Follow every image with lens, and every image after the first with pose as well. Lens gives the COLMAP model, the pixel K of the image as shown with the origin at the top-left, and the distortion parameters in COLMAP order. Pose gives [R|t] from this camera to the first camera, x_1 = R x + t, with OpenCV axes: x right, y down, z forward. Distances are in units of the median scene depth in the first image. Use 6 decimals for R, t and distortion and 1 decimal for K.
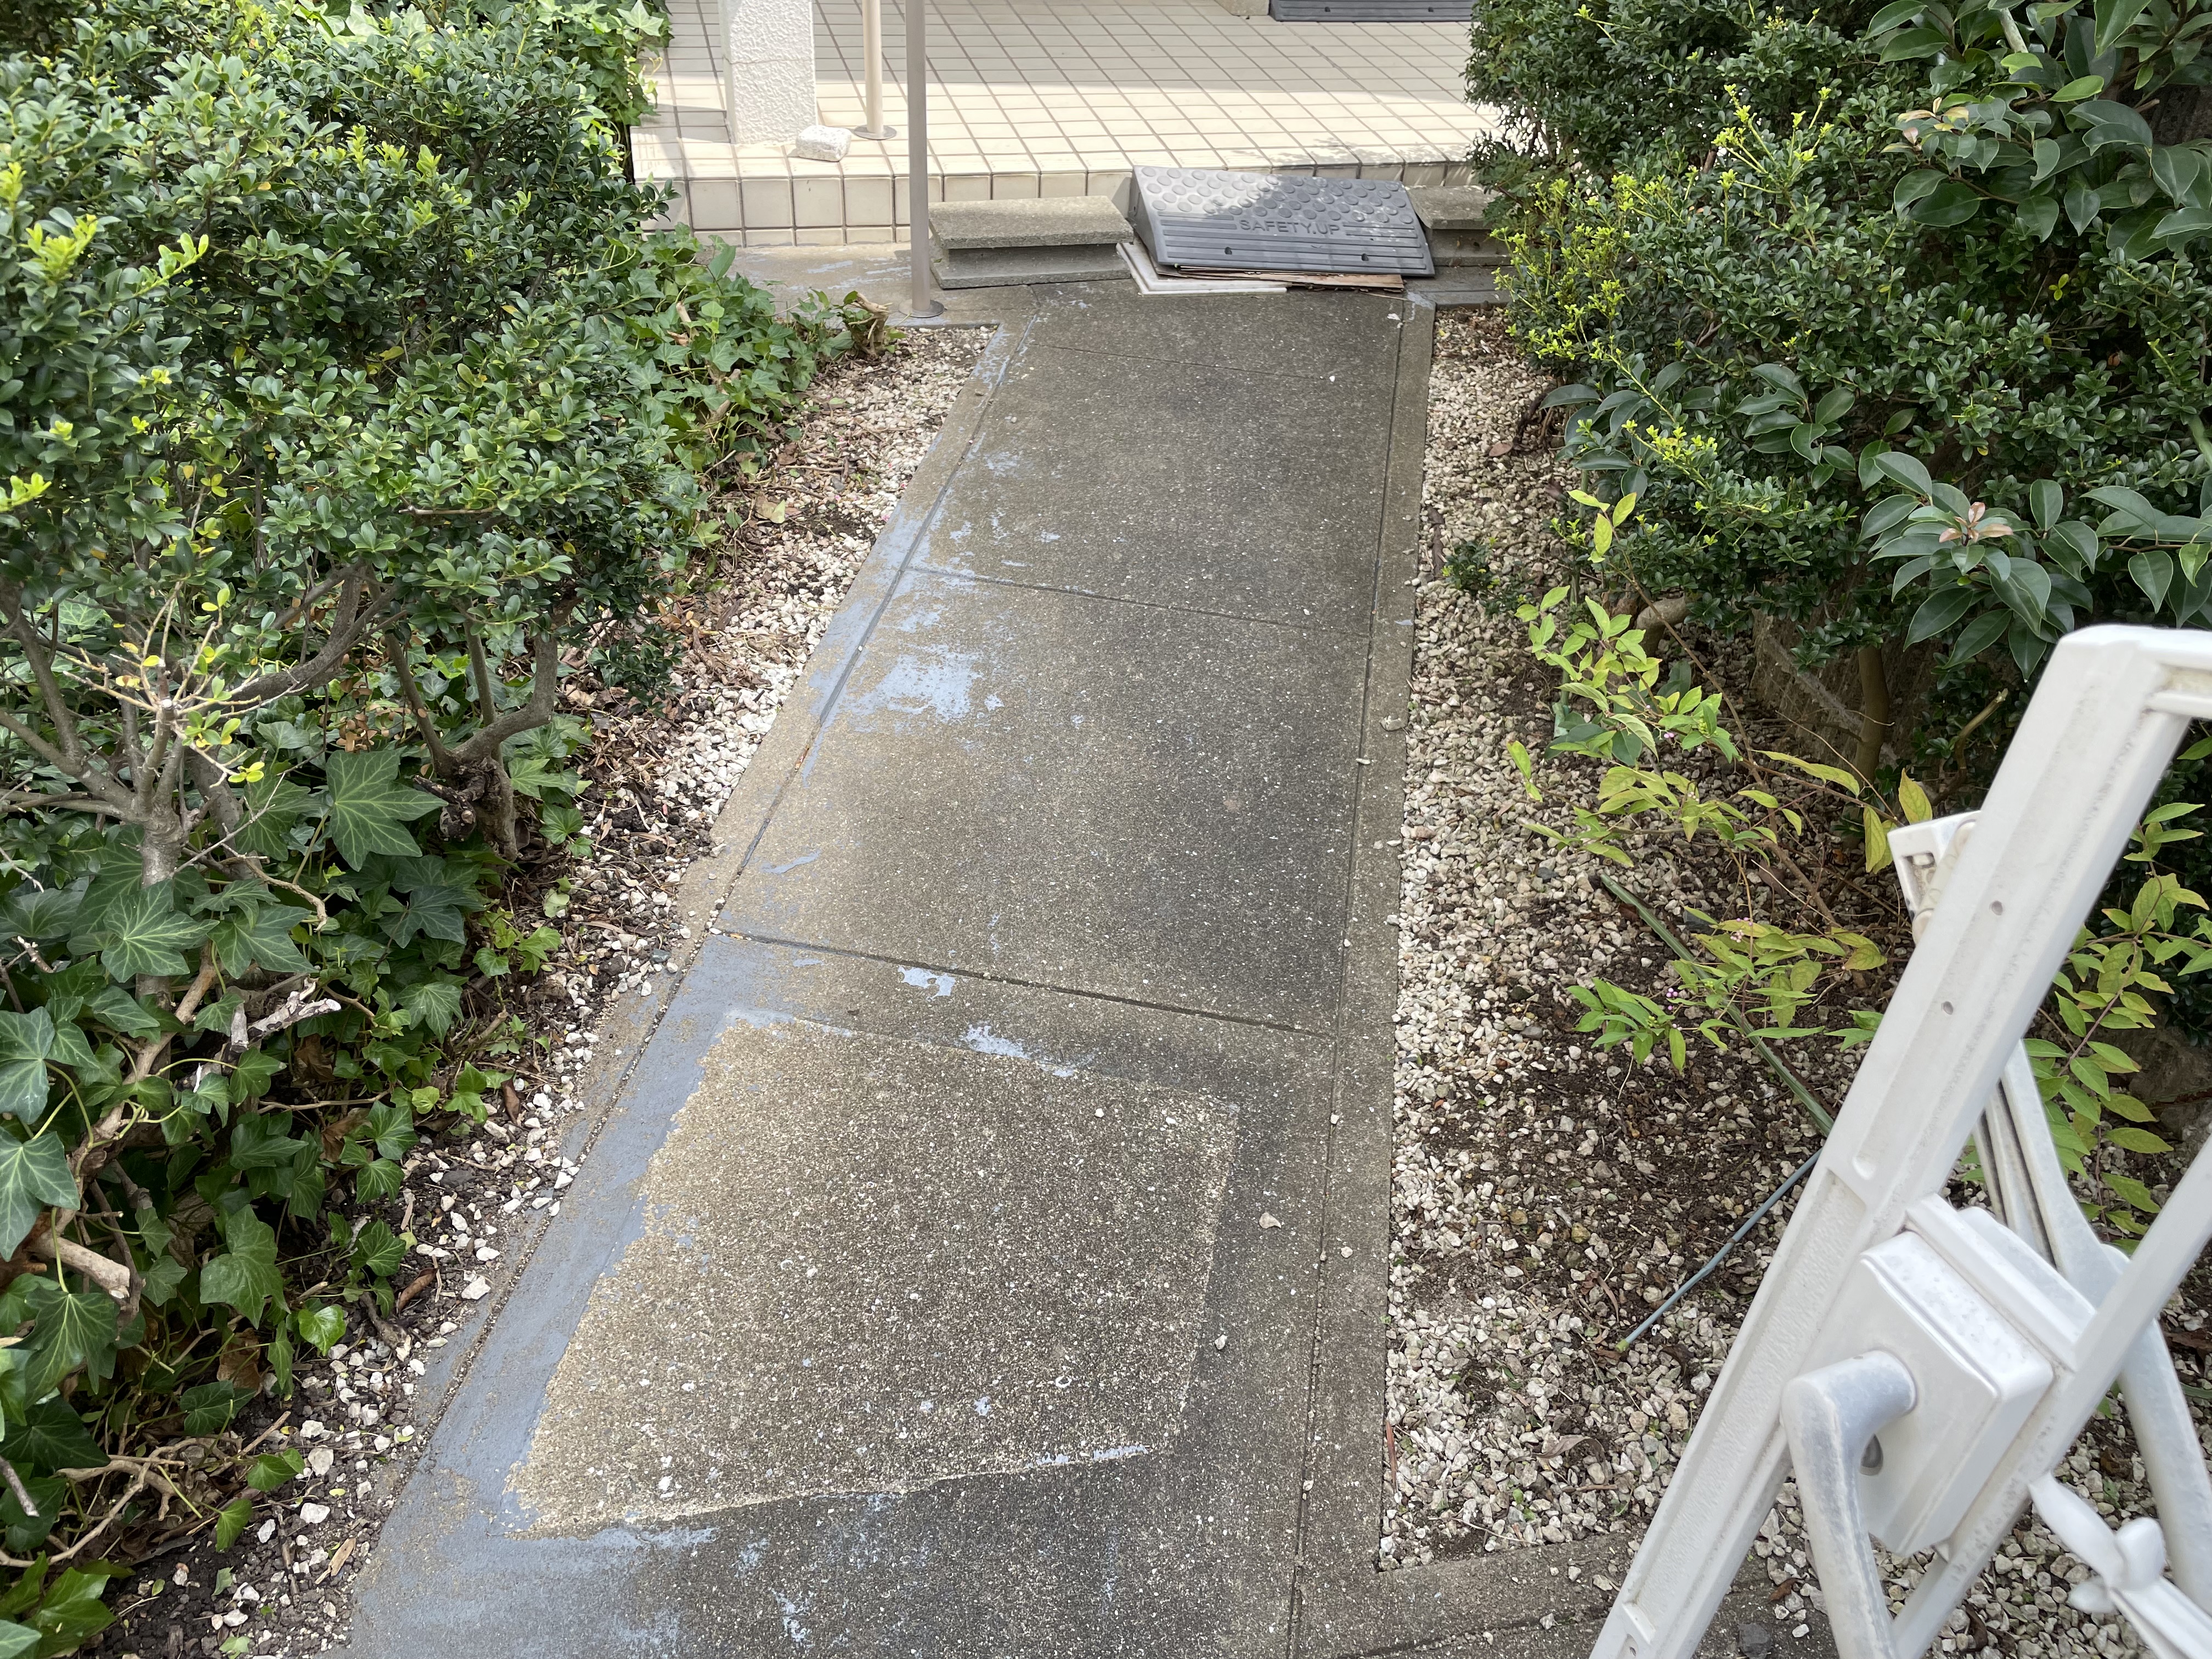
lens RADIAL K [[1760.1, 0, 1113.7], [0, 1760.1, 816.2], [0, 0, 1]] dist [0.102035, -0.154540]
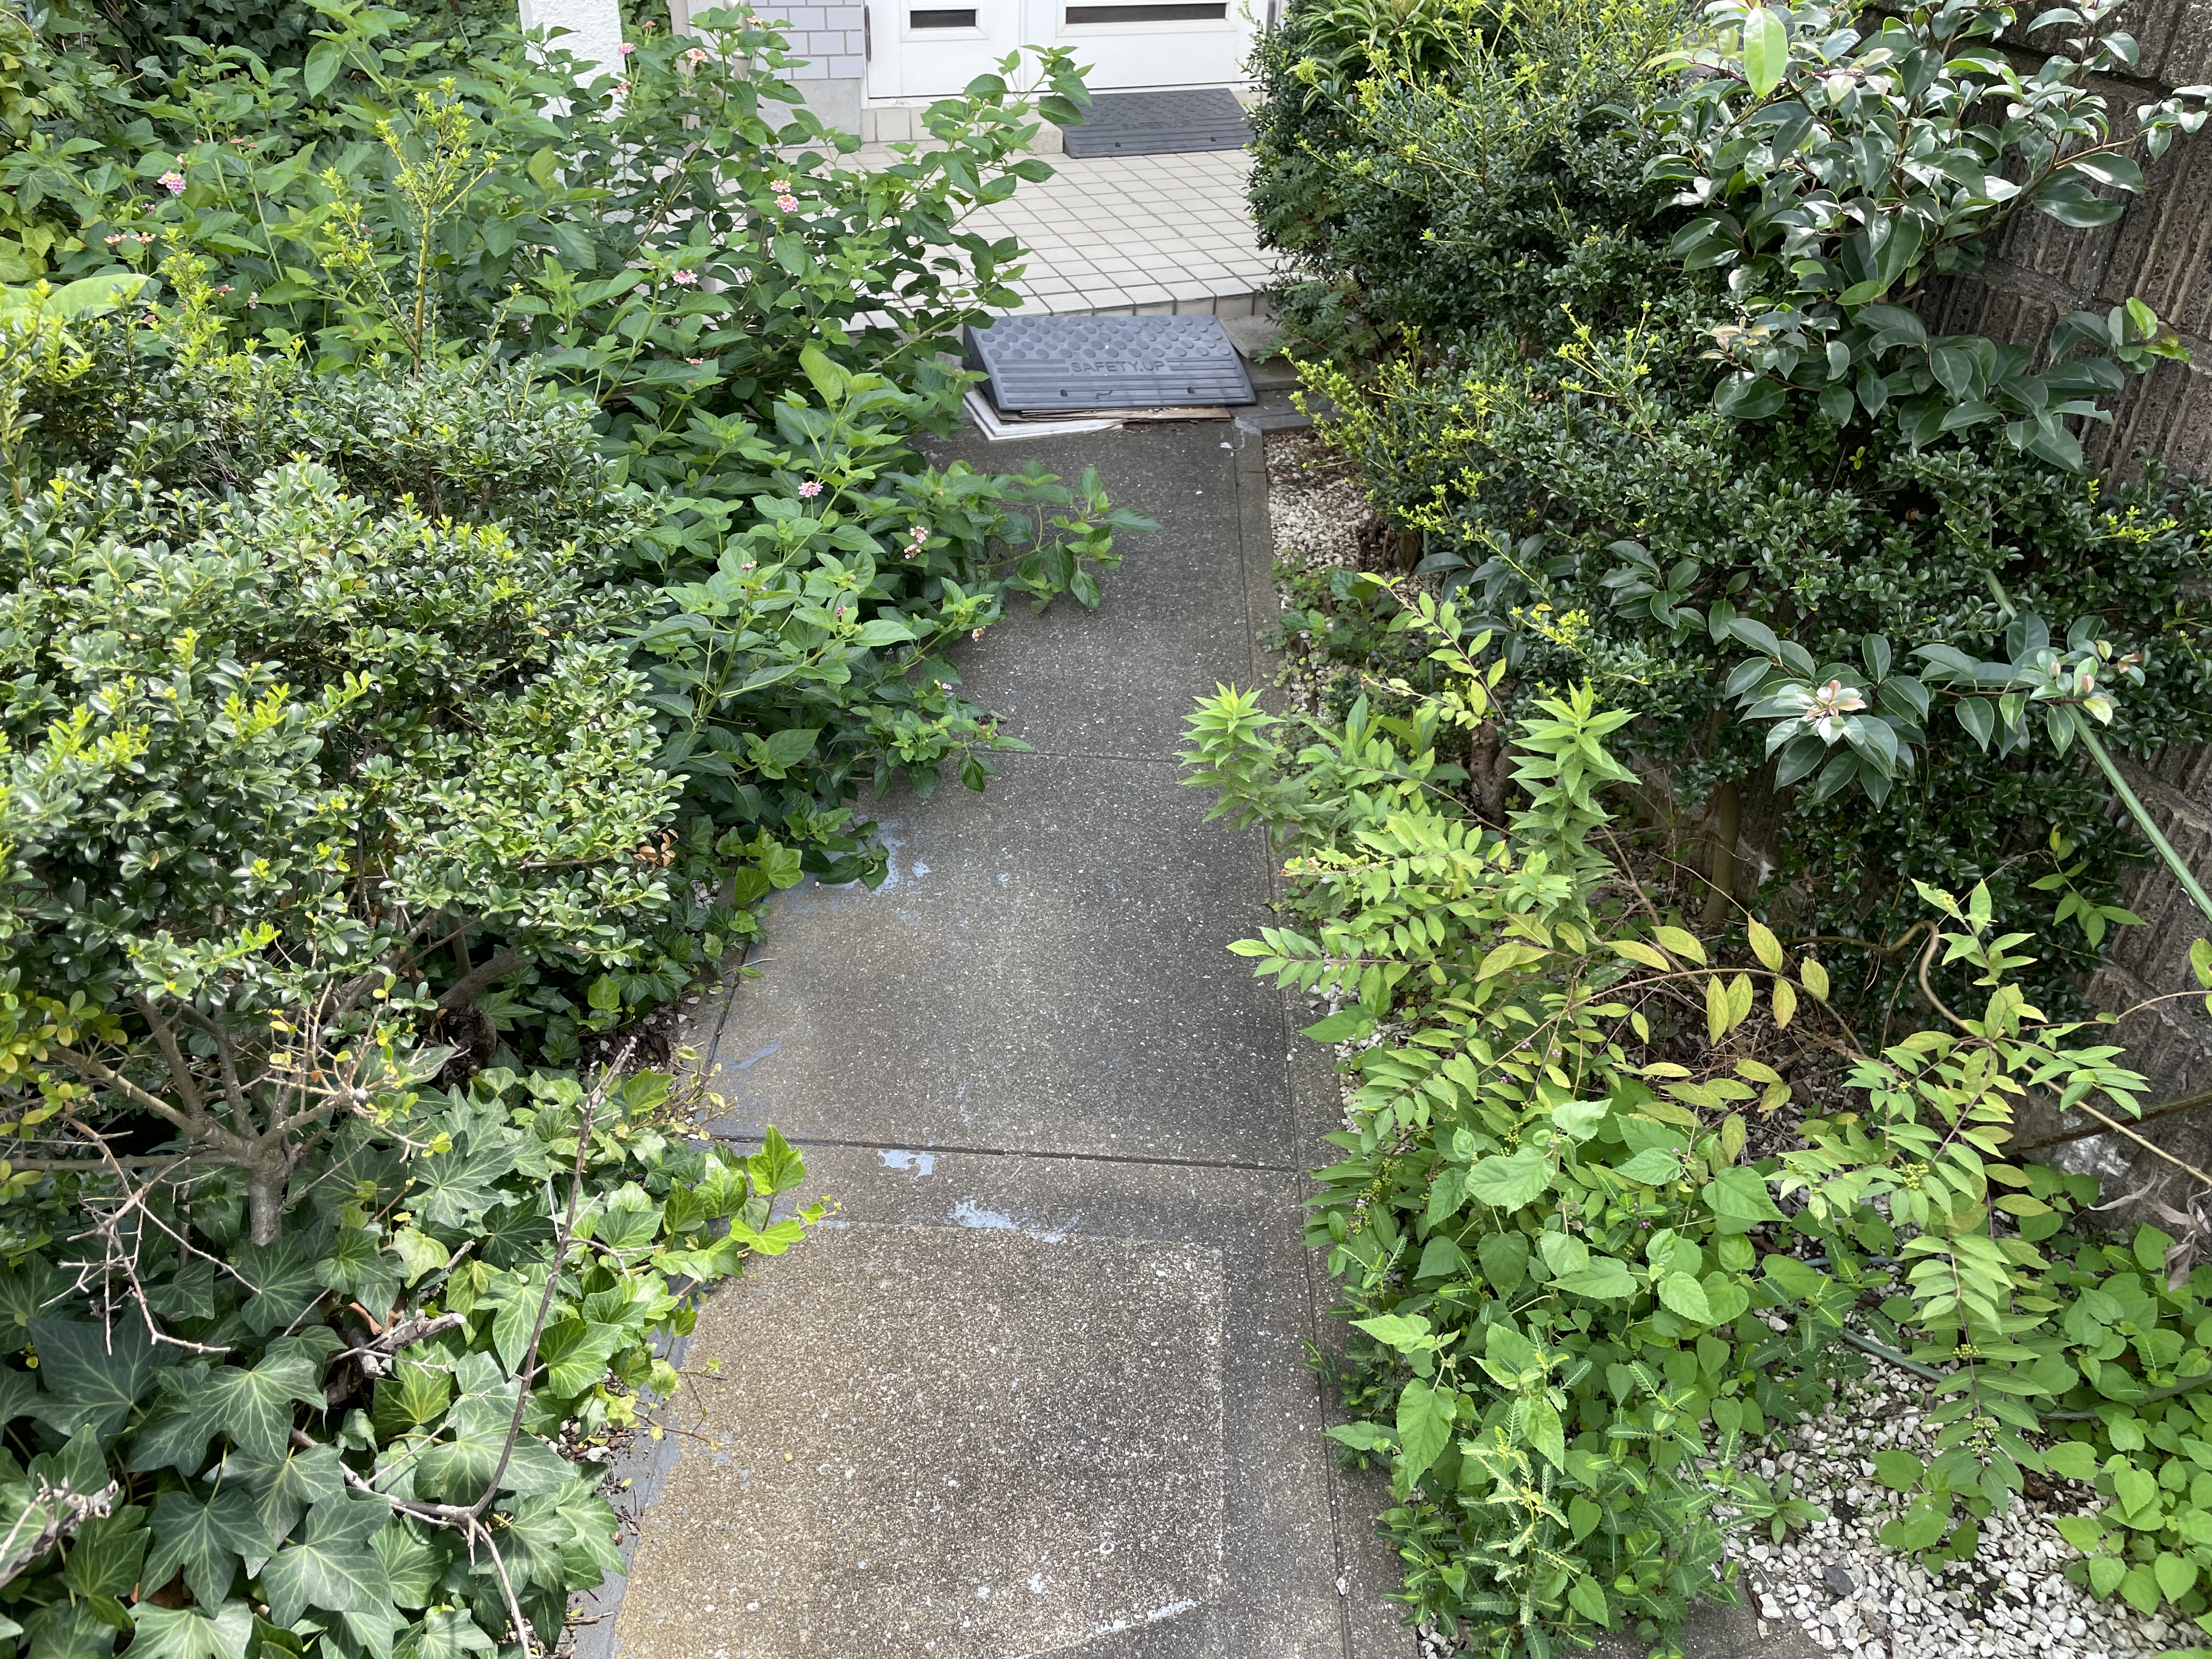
lens RADIAL K [[1748.8, 0, 1145.4], [0, 1748.8, 793.5], [0, 0, 1]] dist [0.069941, -0.111607]
pose [[0.988215, -0.092871, 0.121680, -0.085170], [0.098420, 0.994324, -0.040404, -0.078370], [-0.117237, 0.051903, 0.991747, -0.066200]]
